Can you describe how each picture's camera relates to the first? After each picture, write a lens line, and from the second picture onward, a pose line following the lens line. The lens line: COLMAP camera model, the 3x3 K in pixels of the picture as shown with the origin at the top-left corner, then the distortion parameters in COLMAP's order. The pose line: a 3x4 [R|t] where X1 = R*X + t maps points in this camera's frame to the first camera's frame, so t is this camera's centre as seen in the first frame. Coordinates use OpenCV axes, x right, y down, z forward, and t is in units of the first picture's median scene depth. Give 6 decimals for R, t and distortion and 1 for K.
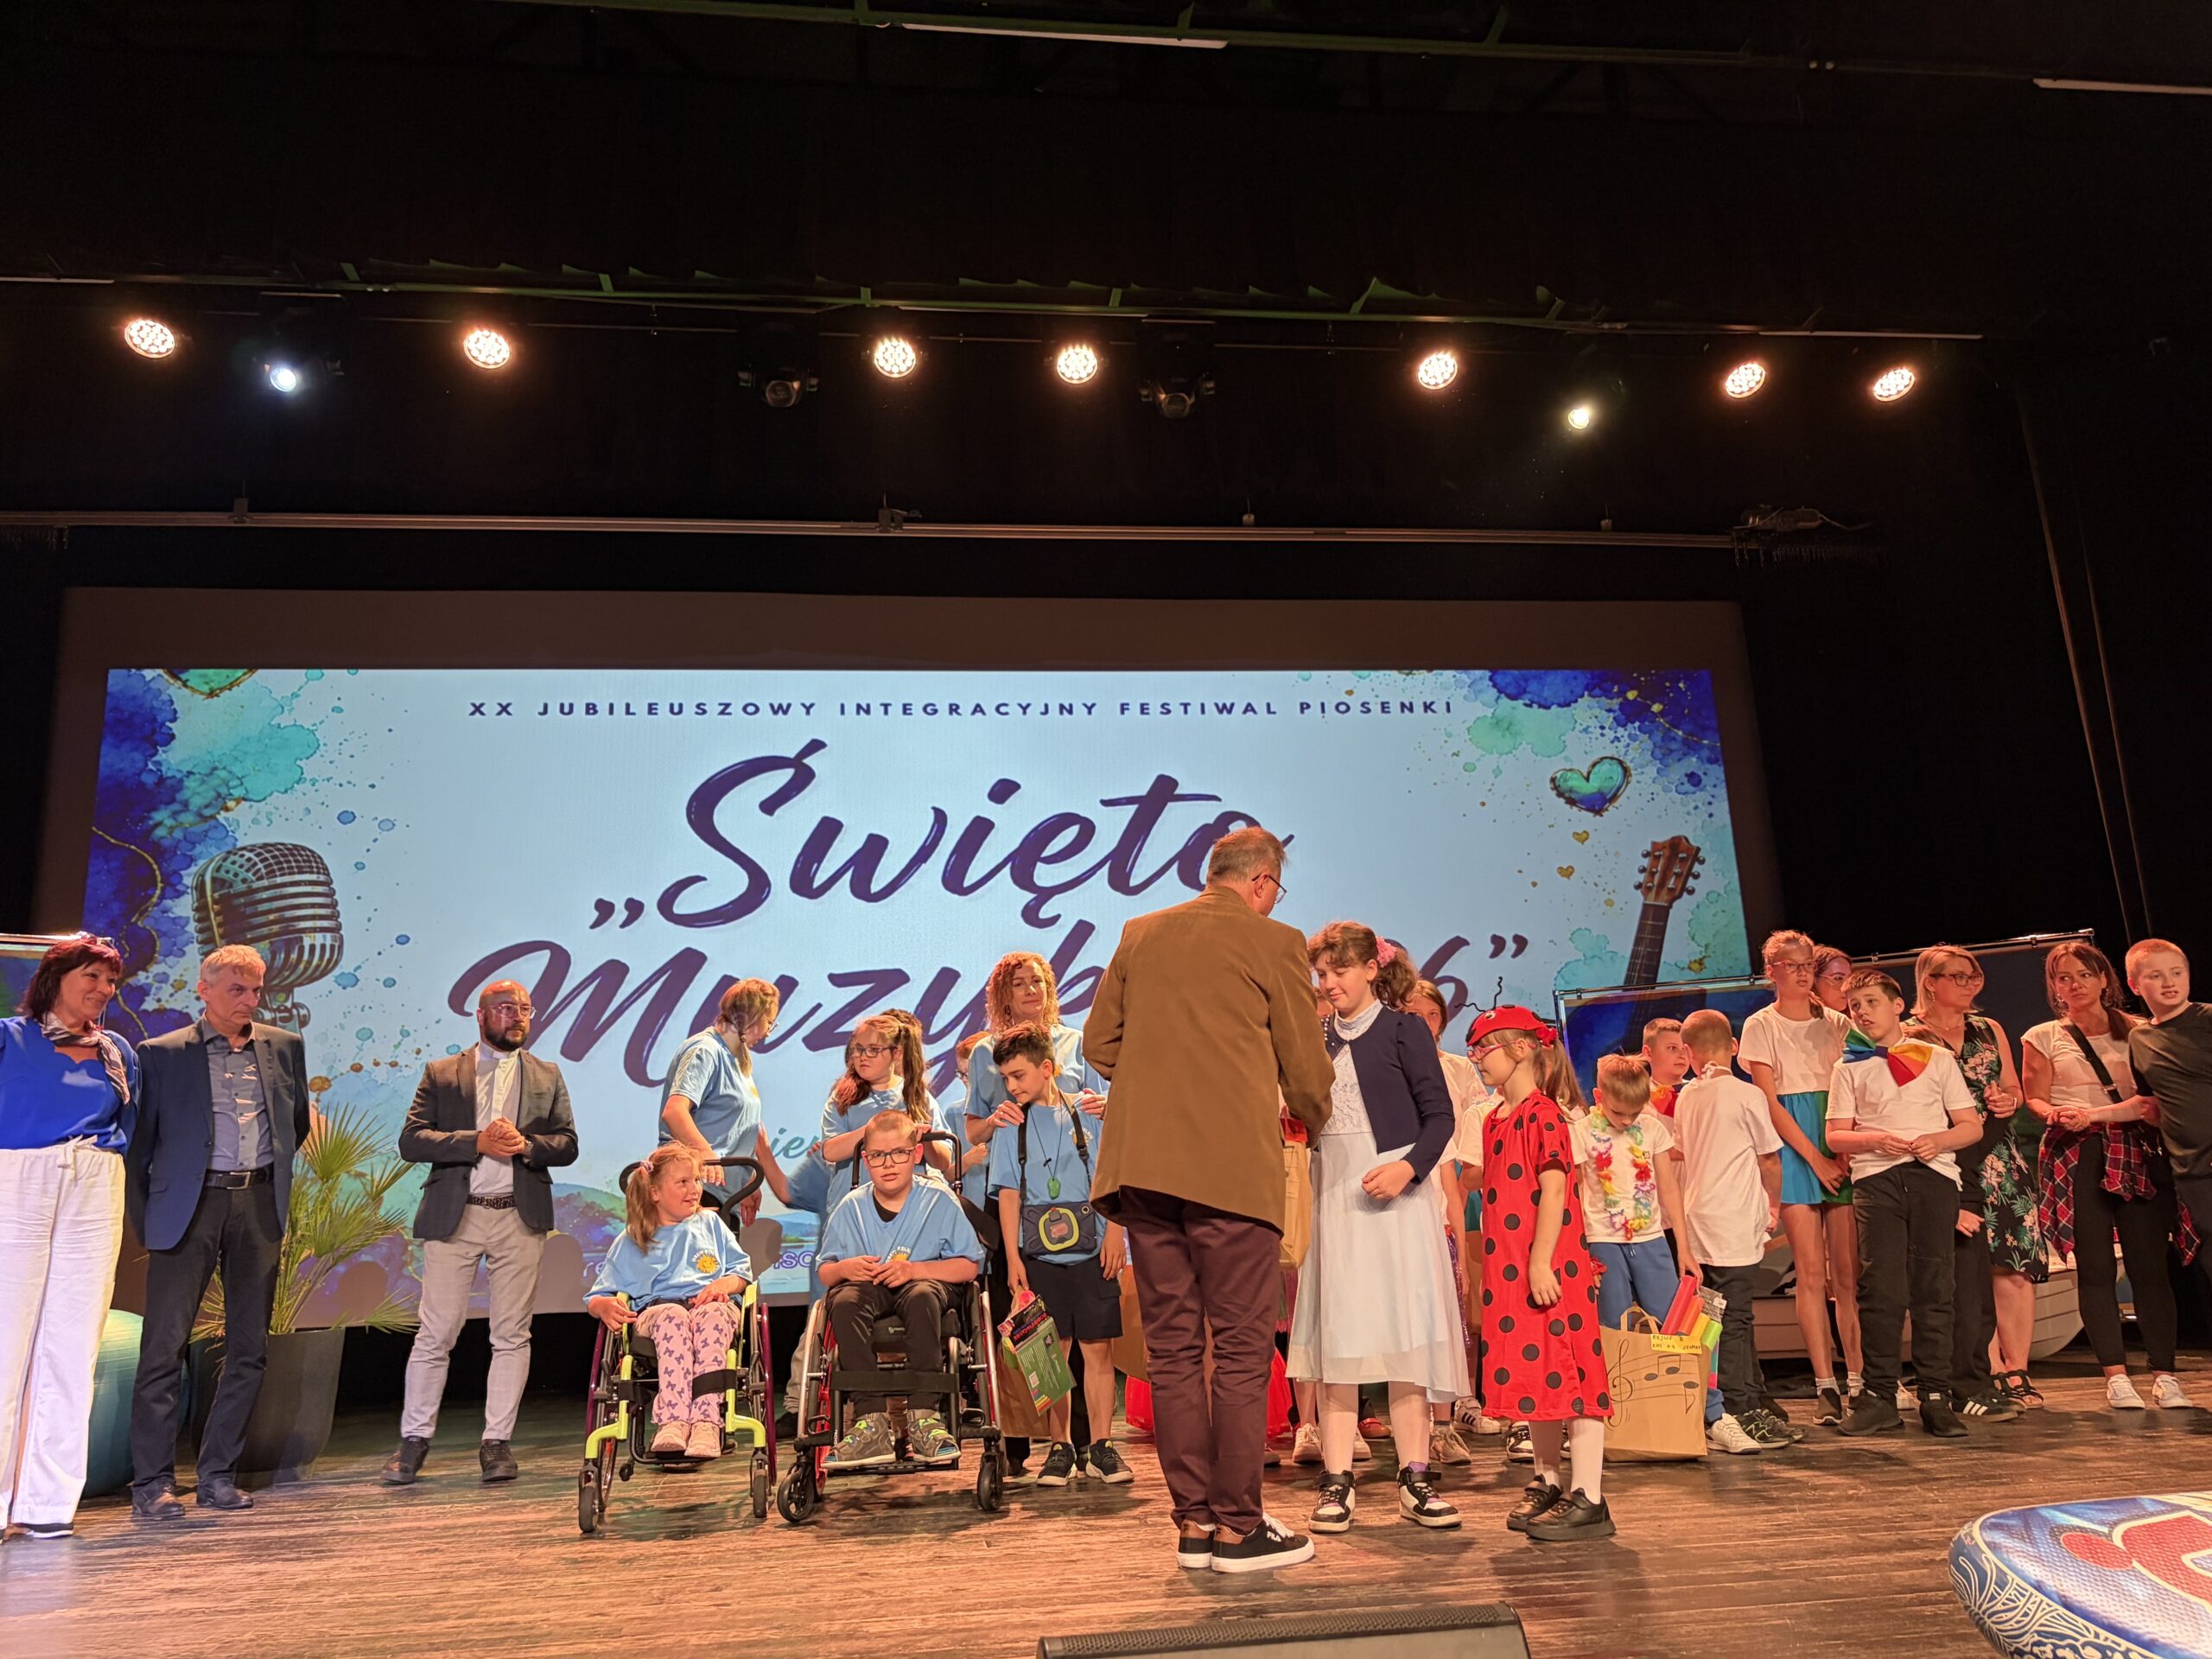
lens RADIAL K [[1690.8, 0, 1110.9], [0, 1690.8, 837.7], [0, 0, 1]] dist [0.047482, -0.055814]
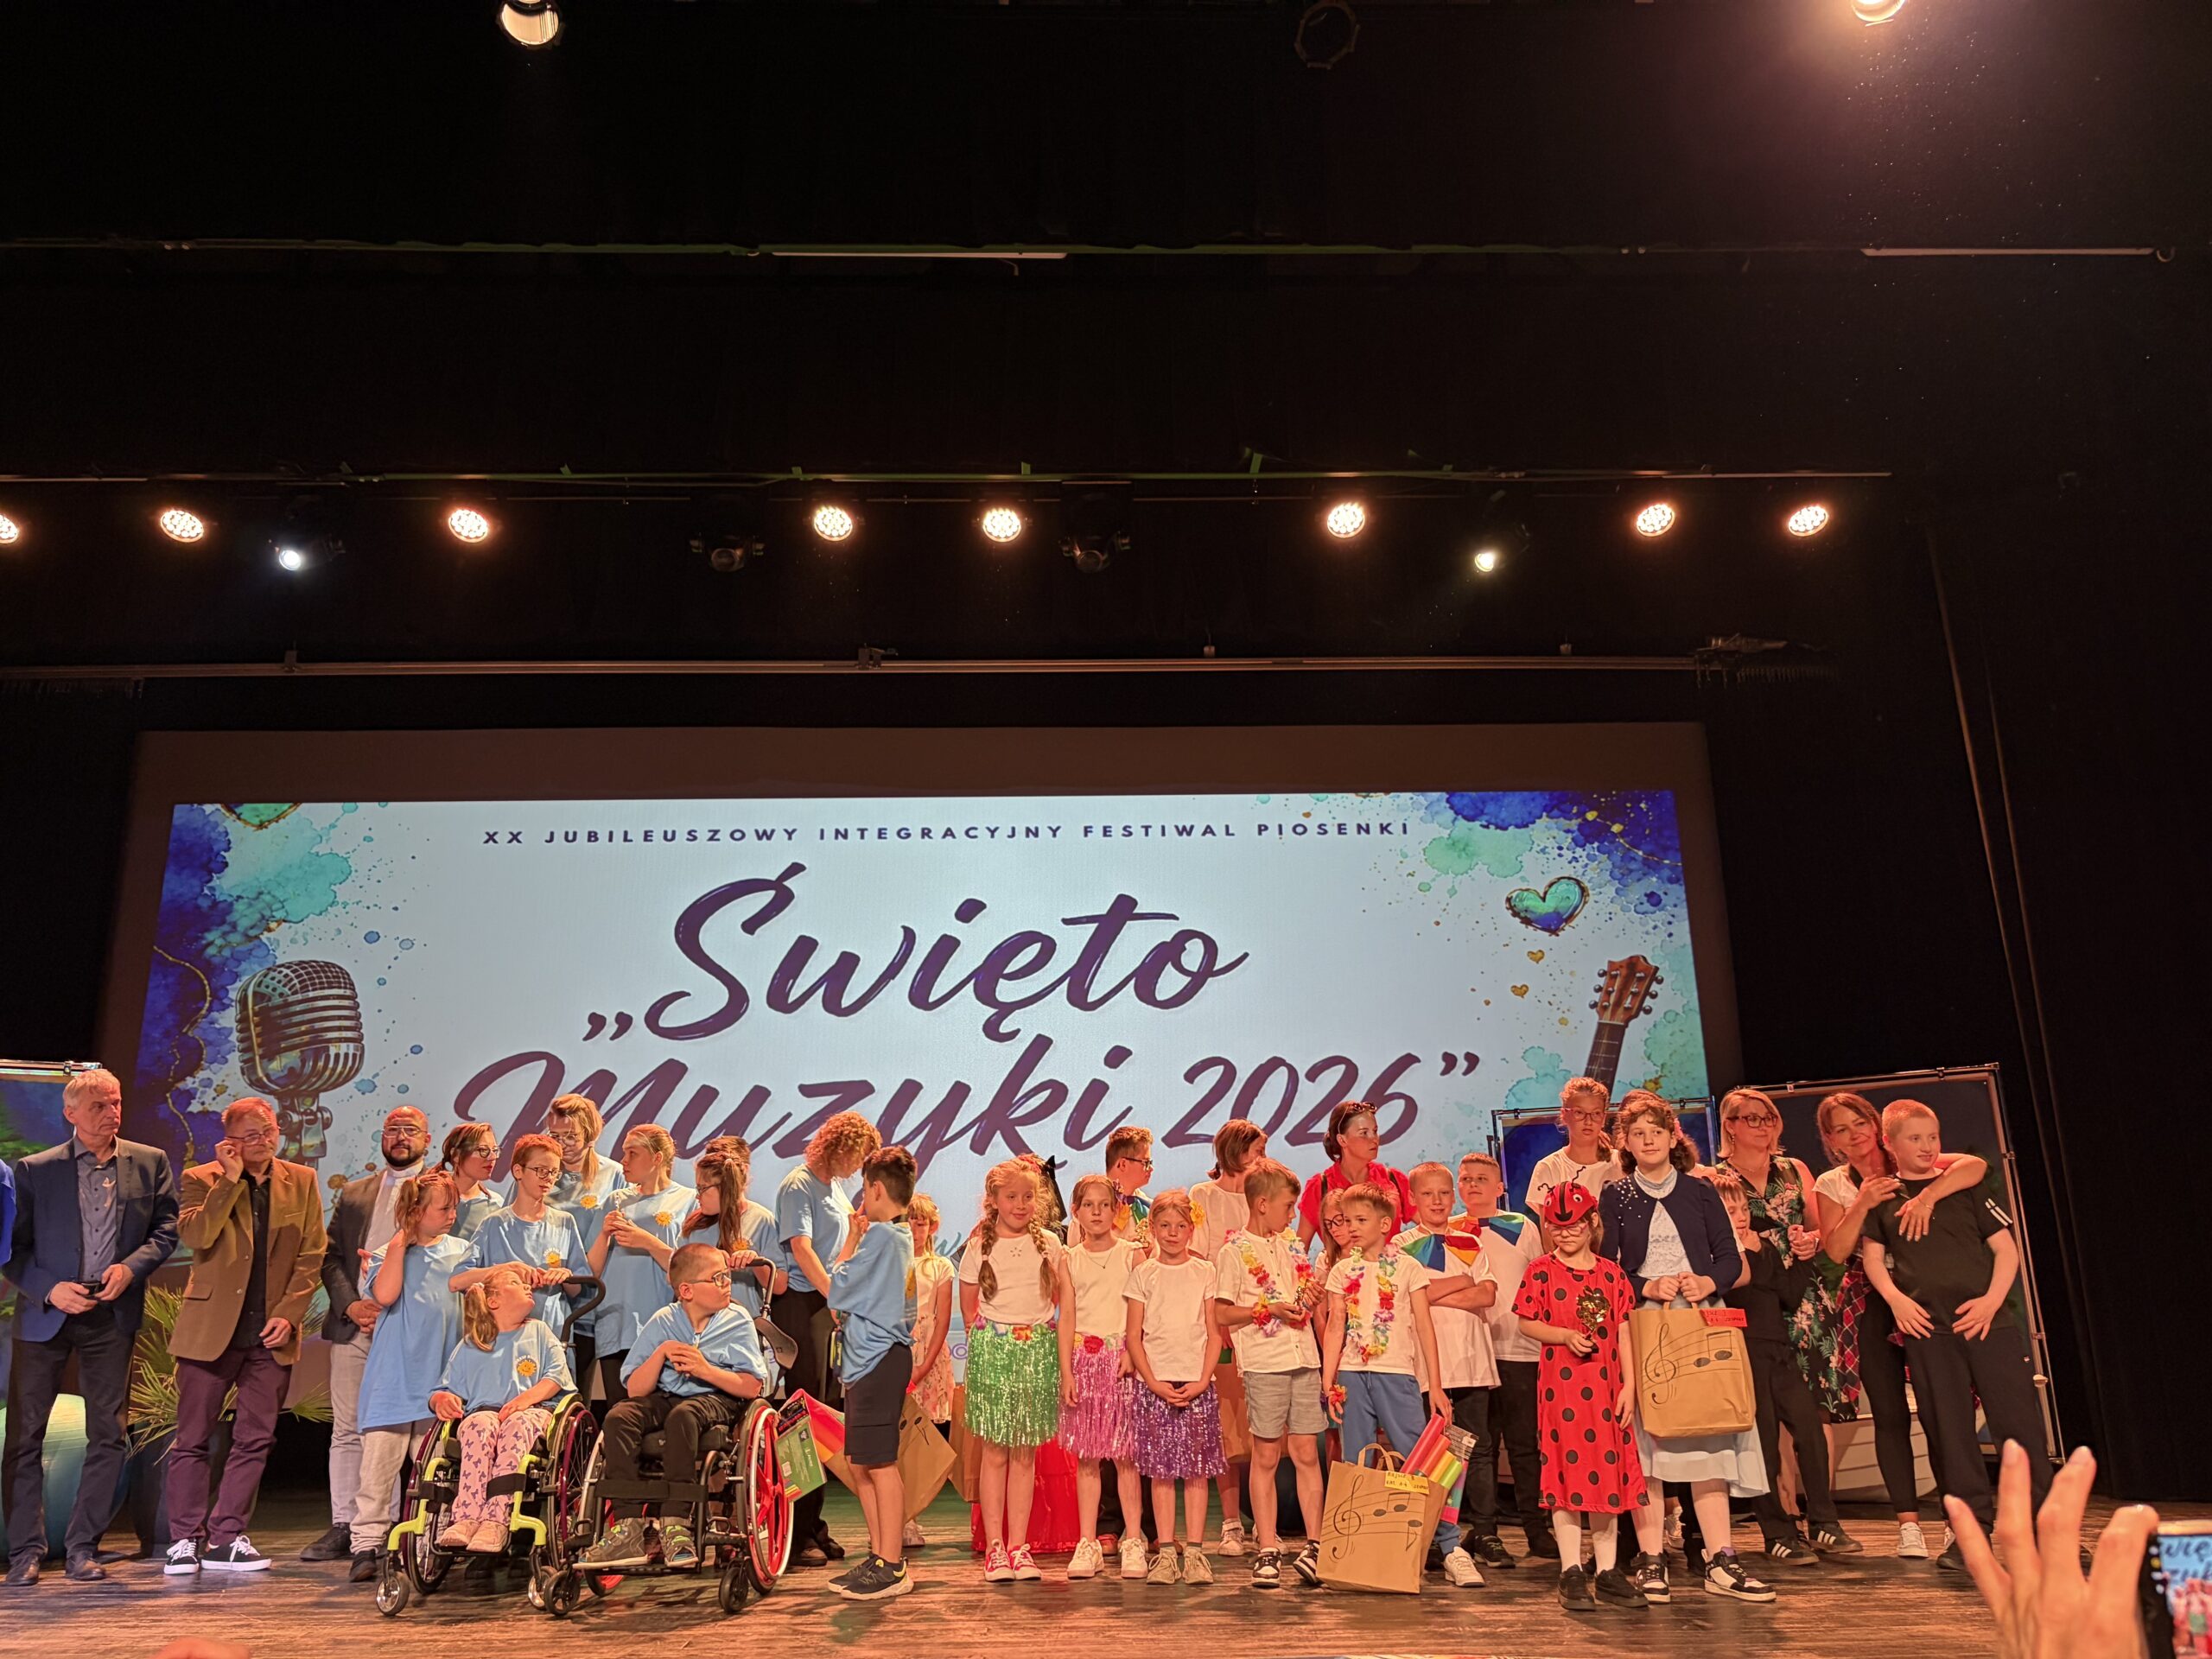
lens RADIAL K [[1690.8, 0, 1100.4], [0, 1690.8, 836.8], [0, 0, 1]] dist [0.047482, -0.055814]
pose [[0.994186, -0.002985, -0.107637, 0.136165], [-0.001759, 0.999032, -0.043956, -0.028637], [0.107664, 0.043890, 0.993218, -0.046530]]
